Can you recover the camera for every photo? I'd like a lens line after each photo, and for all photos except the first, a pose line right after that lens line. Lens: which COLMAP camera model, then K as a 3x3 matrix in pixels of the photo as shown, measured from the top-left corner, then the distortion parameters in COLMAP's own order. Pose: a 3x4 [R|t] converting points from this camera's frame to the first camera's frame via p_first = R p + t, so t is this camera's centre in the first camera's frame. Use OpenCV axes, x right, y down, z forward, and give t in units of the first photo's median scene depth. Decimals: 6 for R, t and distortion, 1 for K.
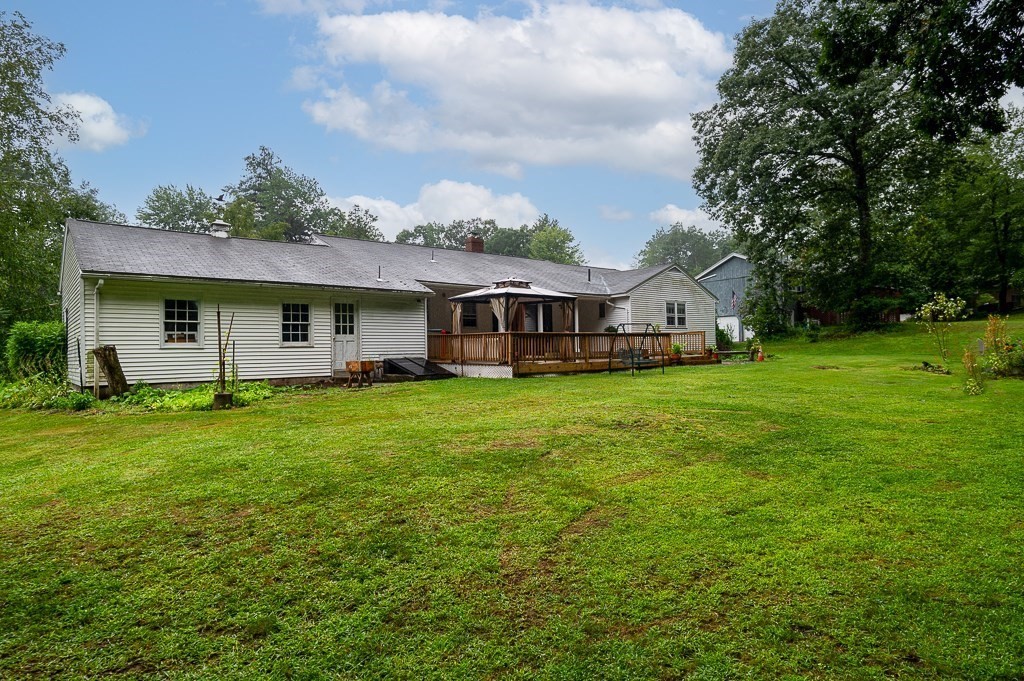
lens RADIAL K [[582.7, 0, 512.0], [0, 582.7, 344.0], [0, 0, 1]] dist [-0.000232, 0.000492]
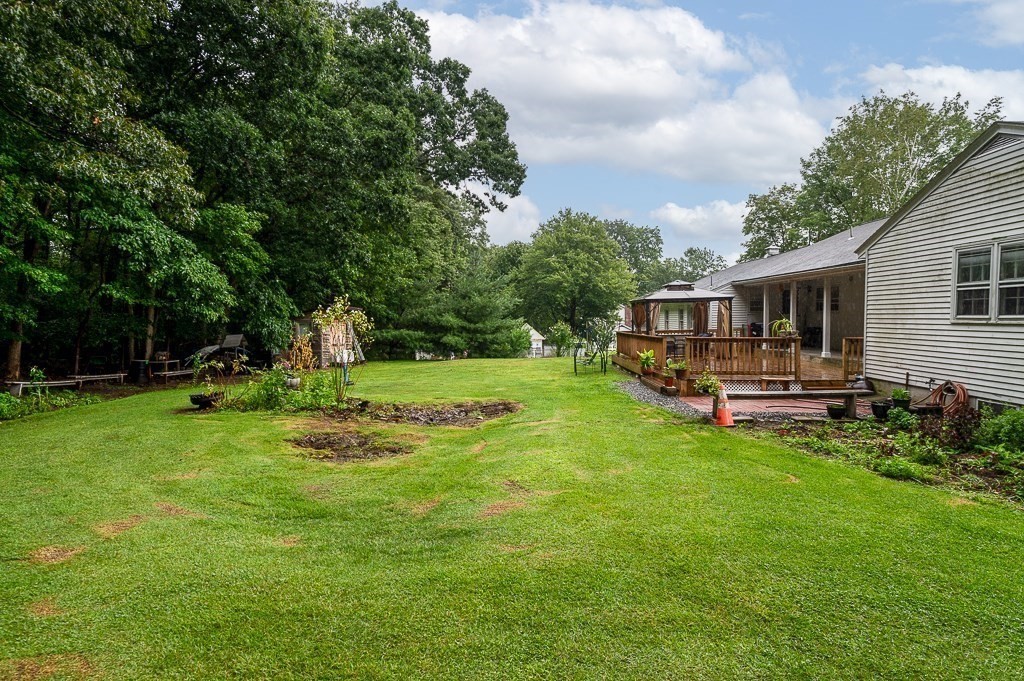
lens RADIAL K [[582.7, 0, 507.4], [0, 582.7, 344.3], [0, 0, 1]] dist [-0.000232, 0.000492]
pose [[-0.666066, 0.057707, -0.743657, 1.046854], [0.028736, 0.998248, 0.051726, -0.060023], [0.745339, 0.013083, -0.666557, 1.500497]]
